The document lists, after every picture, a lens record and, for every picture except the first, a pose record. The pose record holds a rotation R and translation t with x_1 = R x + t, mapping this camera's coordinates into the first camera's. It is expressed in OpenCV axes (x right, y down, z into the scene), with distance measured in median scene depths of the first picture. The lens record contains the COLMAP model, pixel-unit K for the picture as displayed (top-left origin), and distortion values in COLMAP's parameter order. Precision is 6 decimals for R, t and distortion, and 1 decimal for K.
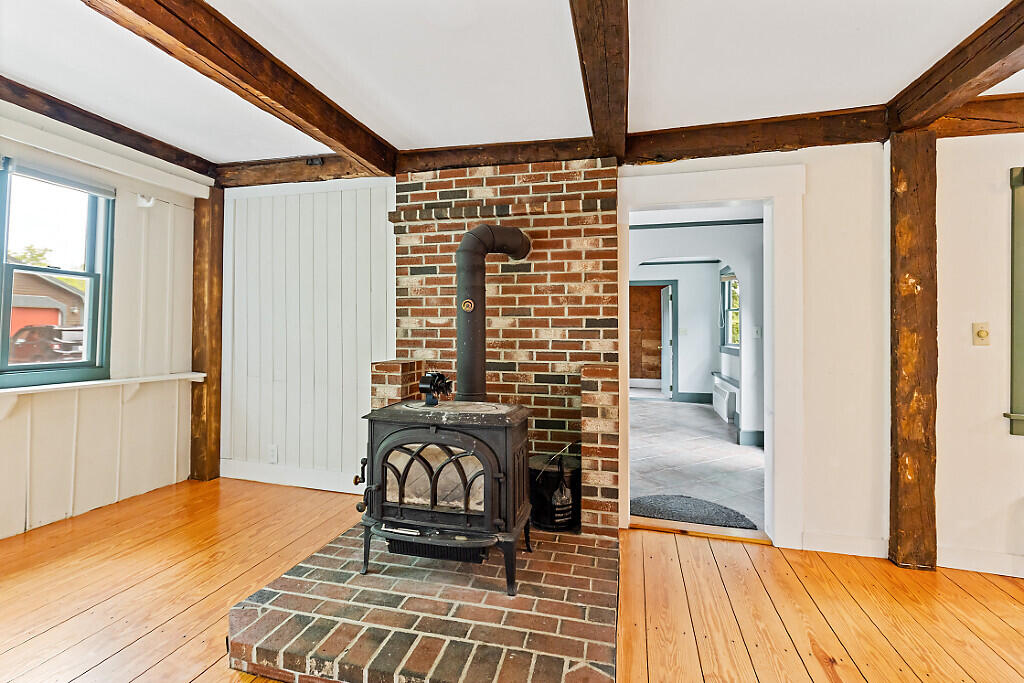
lens RADIAL K [[465.4, 0, 503.8], [0, 465.4, 319.4], [0, 0, 1]] dist [-0.000674, -0.000898]
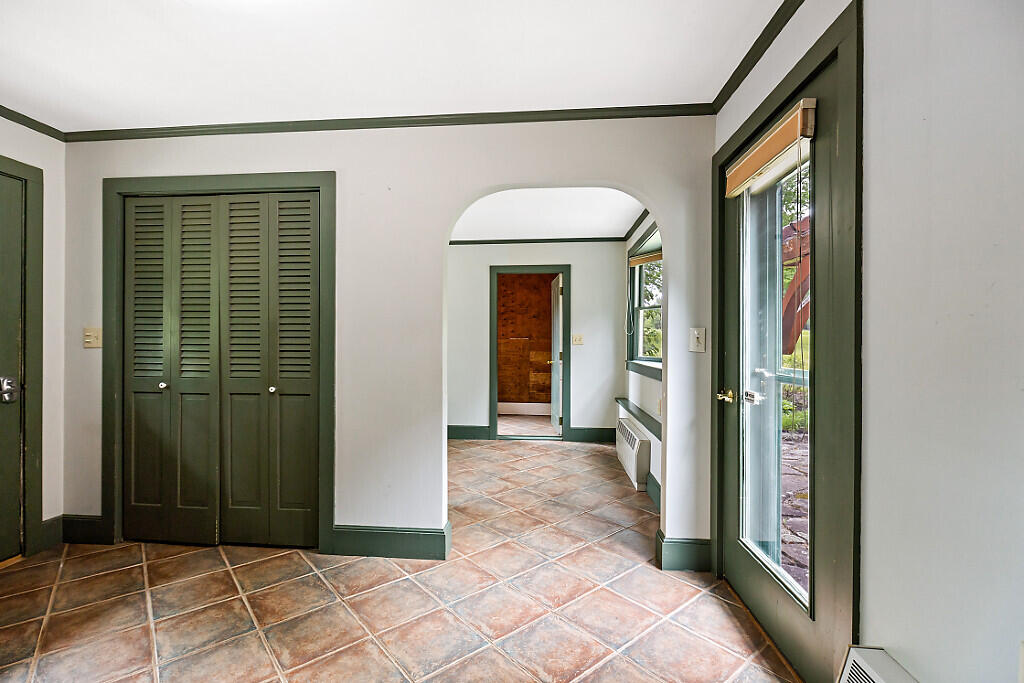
lens RADIAL K [[465.4, 0, 503.1], [0, 465.4, 343.0], [0, 0, 1]] dist [-0.000674, -0.000898]
pose [[0.984986, -0.000487, 0.172635, 0.163702], [-0.003516, 0.999732, 0.022882, 0.016641], [-0.172600, -0.023145, 0.984720, 0.351020]]
